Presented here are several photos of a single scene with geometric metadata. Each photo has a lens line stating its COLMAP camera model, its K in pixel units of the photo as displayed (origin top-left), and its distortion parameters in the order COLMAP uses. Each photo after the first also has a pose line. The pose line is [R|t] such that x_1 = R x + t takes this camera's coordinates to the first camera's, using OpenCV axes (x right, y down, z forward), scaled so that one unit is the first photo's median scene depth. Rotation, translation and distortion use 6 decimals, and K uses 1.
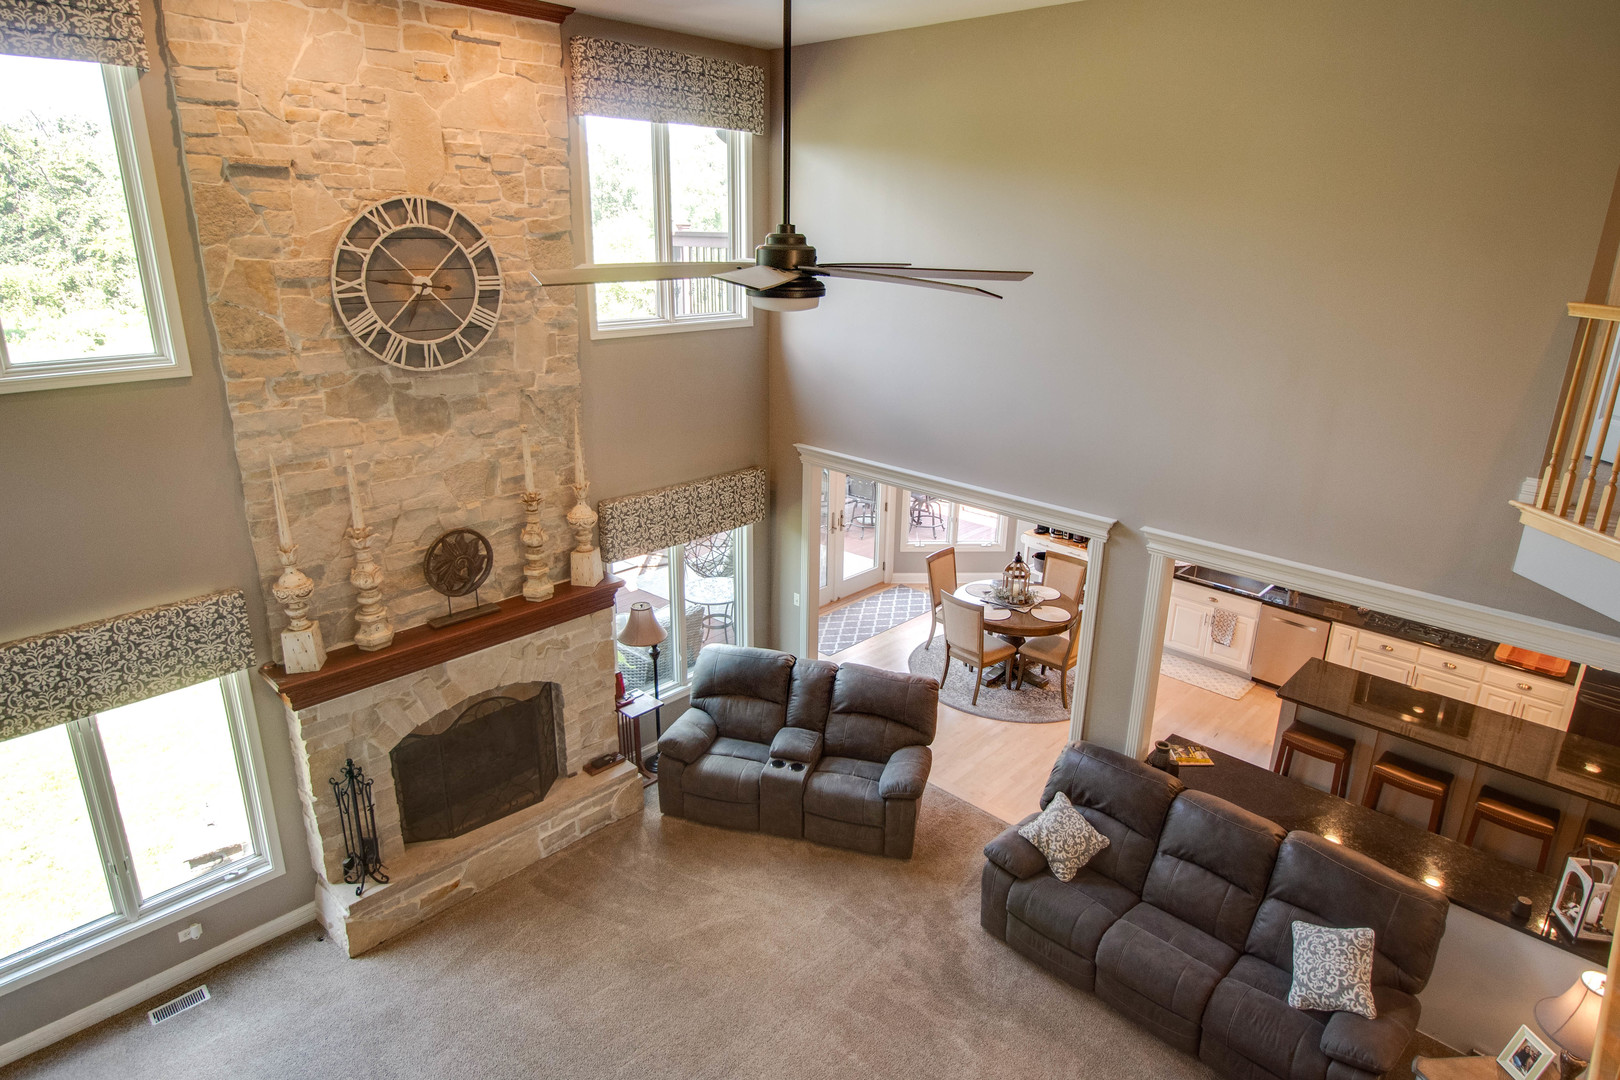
lens RADIAL K [[914.7, 0, 805.9], [0, 914.7, 512.7], [0, 0, 1]] dist [0.003051, -0.013212]
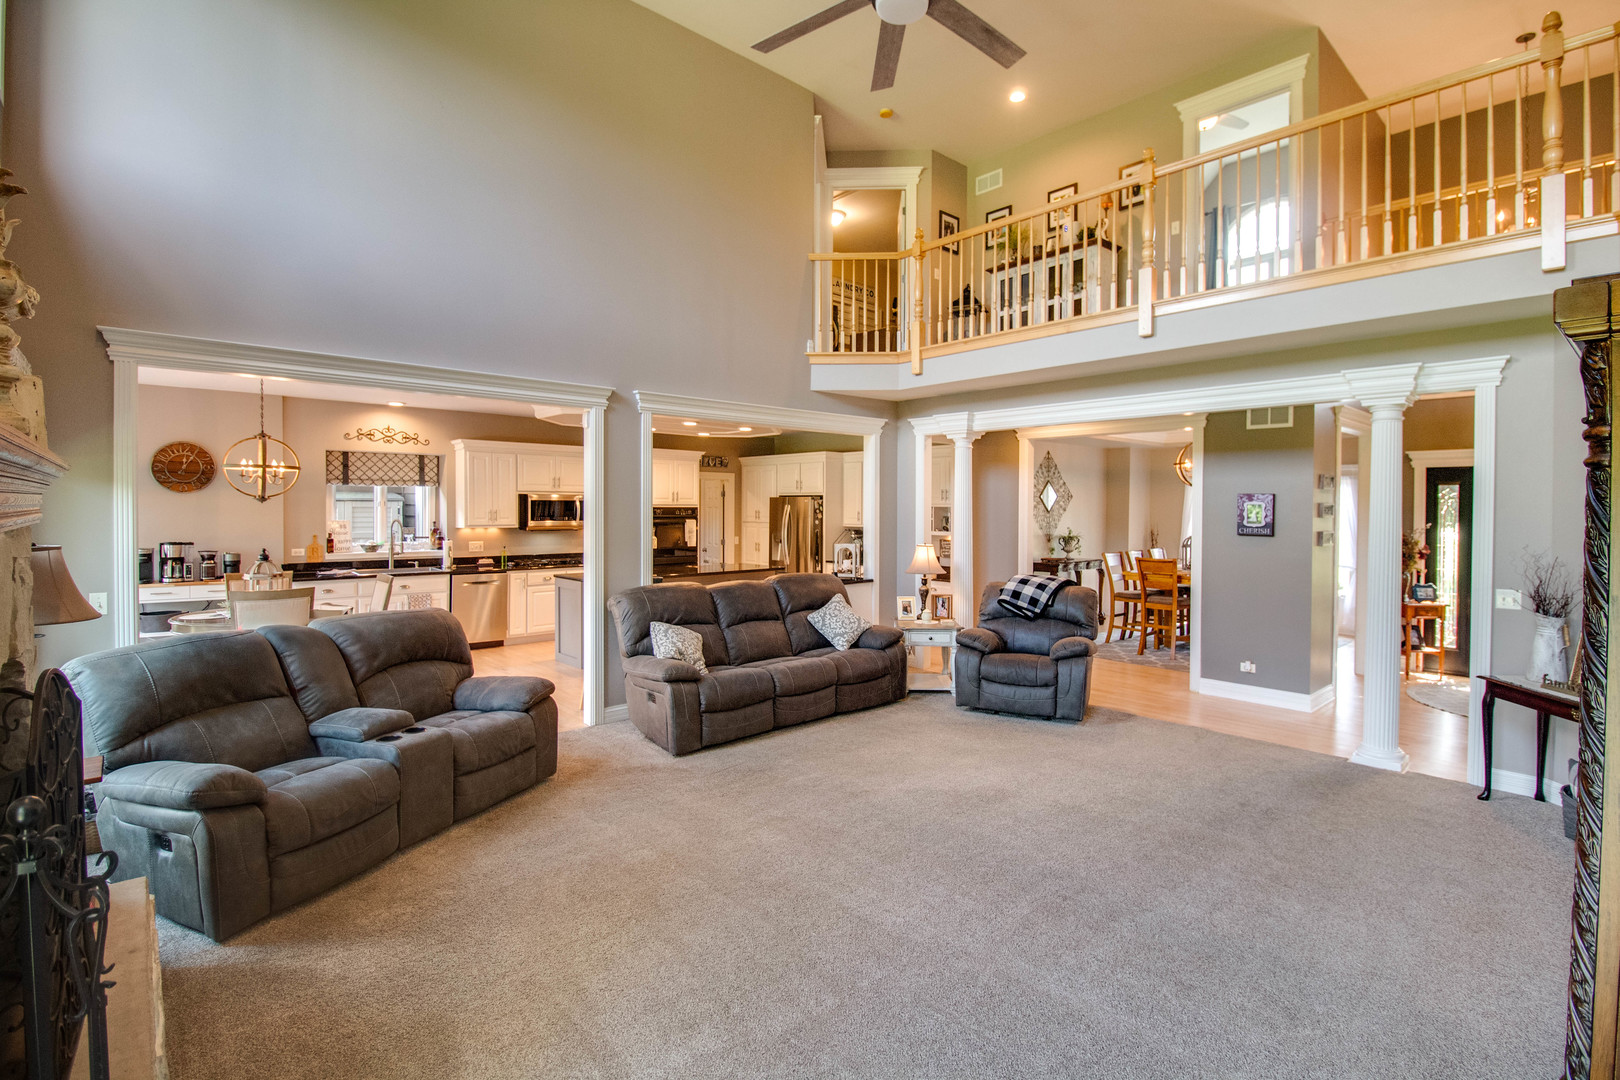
lens RADIAL K [[766.5, 0, 823.9], [0, 766.5, 521.4], [0, 0, 1]] dist [-0.001030, -0.012540]
pose [[0.062163, -0.032091, 0.997550, -0.661414], [0.292307, 0.956242, 0.012547, 0.248100], [-0.954302, 0.290811, 0.068823, 0.729713]]
